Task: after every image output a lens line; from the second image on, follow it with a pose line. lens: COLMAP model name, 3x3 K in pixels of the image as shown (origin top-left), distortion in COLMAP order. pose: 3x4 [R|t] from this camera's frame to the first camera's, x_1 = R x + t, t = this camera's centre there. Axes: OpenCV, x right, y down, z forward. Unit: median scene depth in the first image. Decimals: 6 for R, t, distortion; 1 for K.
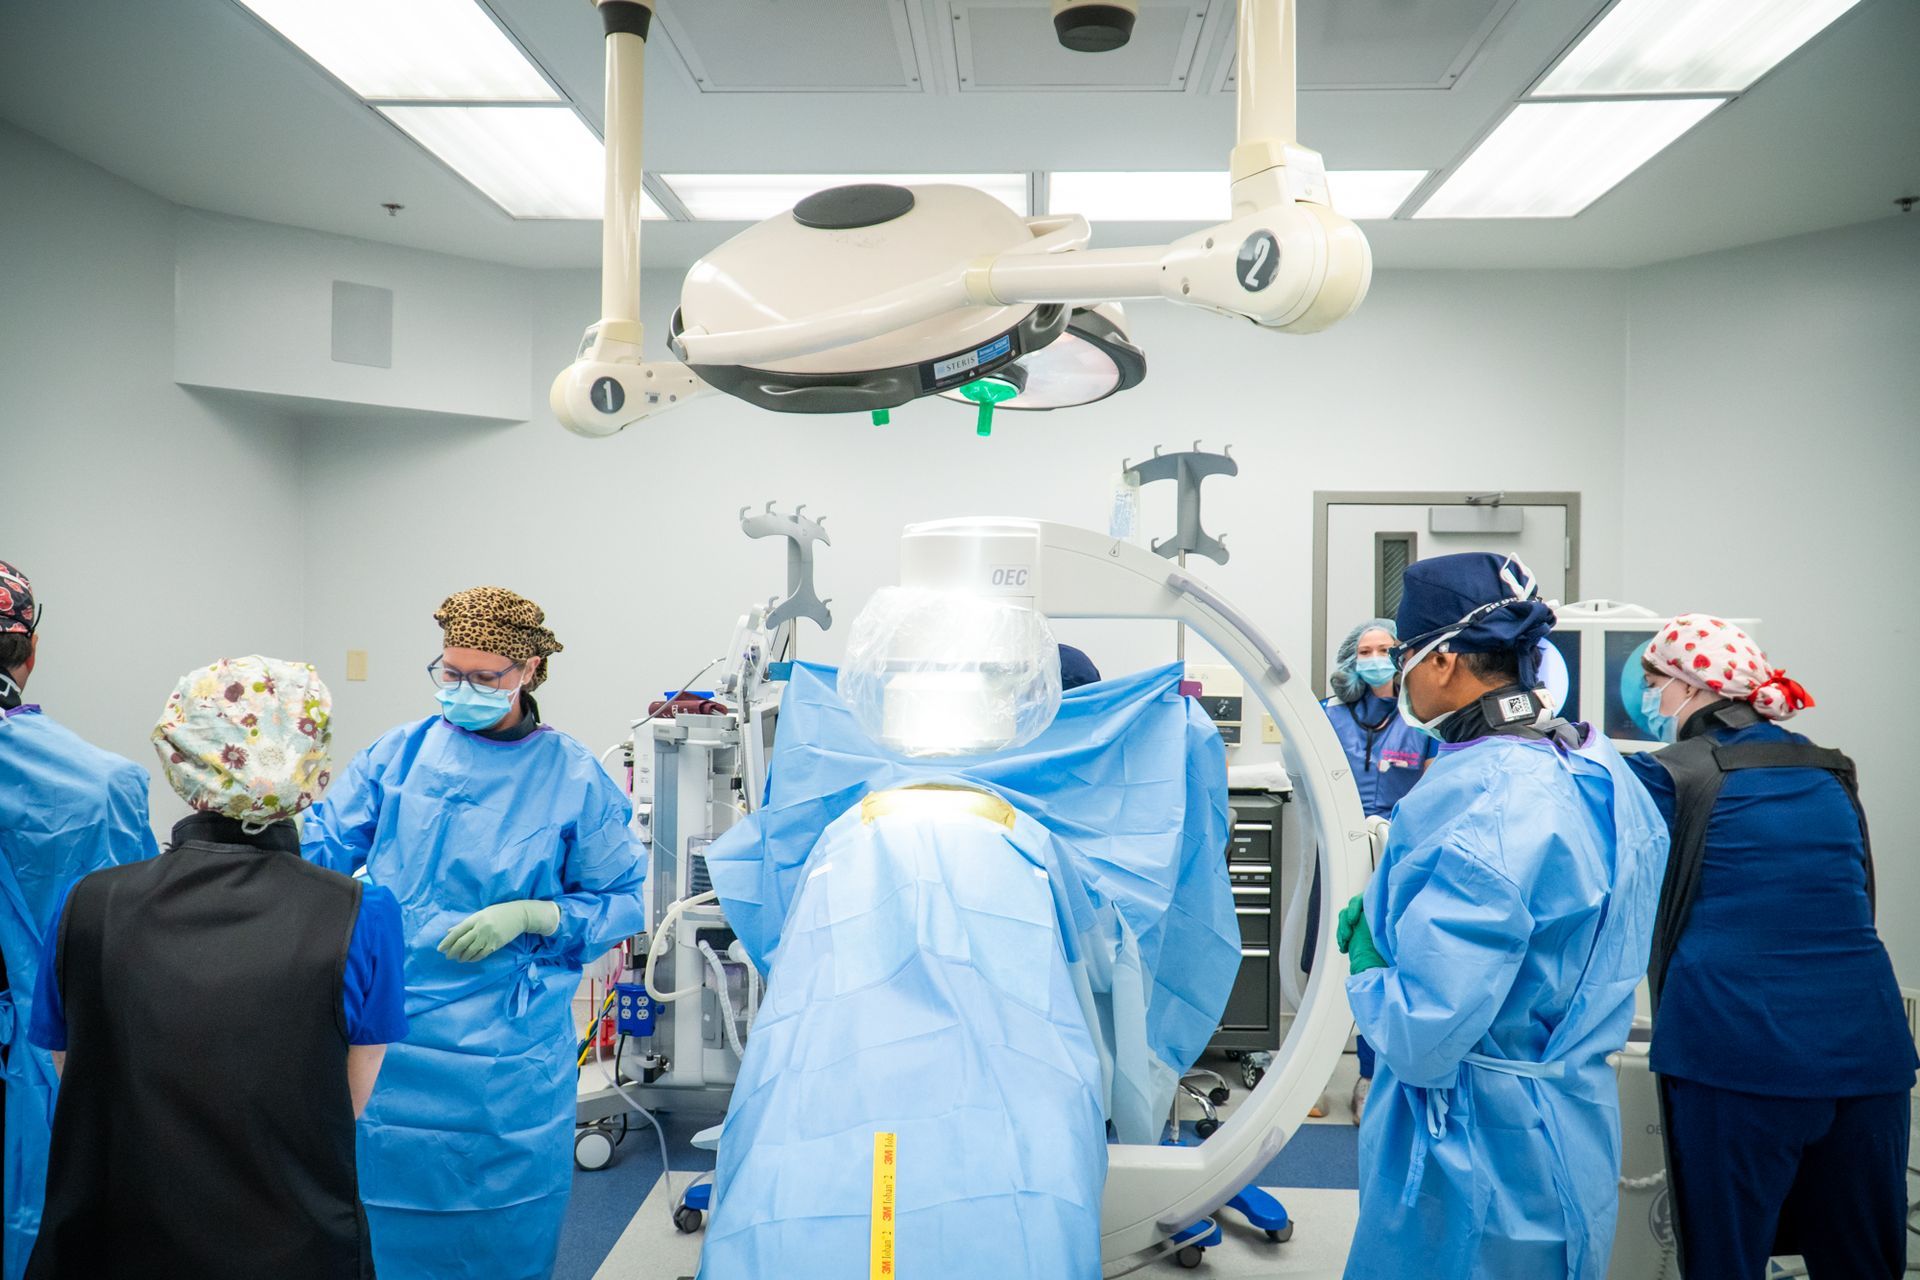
lens RADIAL K [[1562.9, 0, 978.3], [0, 1562.9, 645.3], [0, 0, 1]] dist [0.007915, 0.004522]
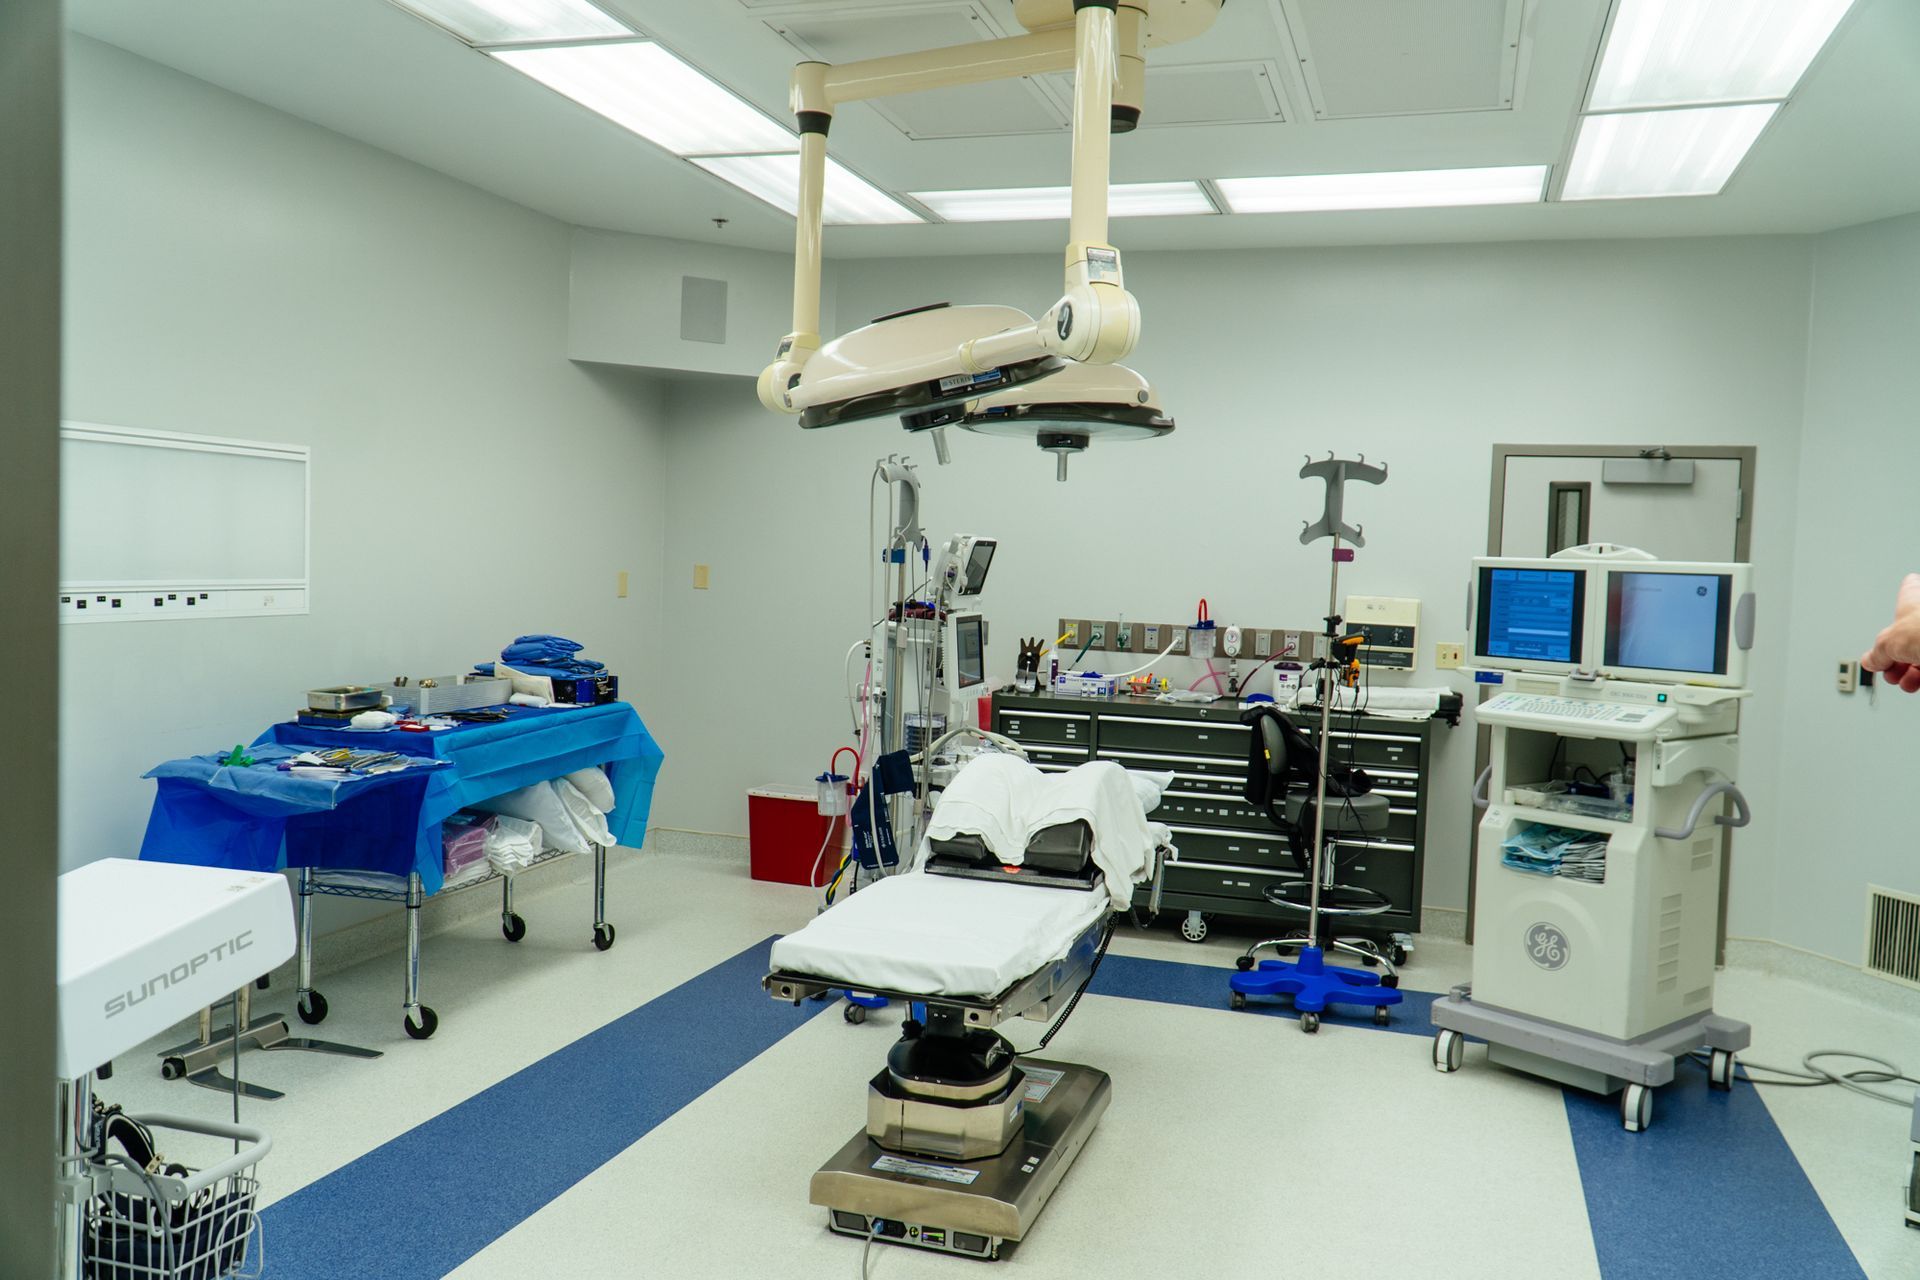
lens RADIAL K [[1562.9, 0, 958.7], [0, 1562.9, 645.2], [0, 0, 1]] dist [0.007915, 0.004522]
pose [[0.962482, 0.040867, -0.268250, 0.177493], [-0.030033, 0.998564, 0.044369, 0.007129], [0.269678, -0.034648, 0.962327, -0.203890]]
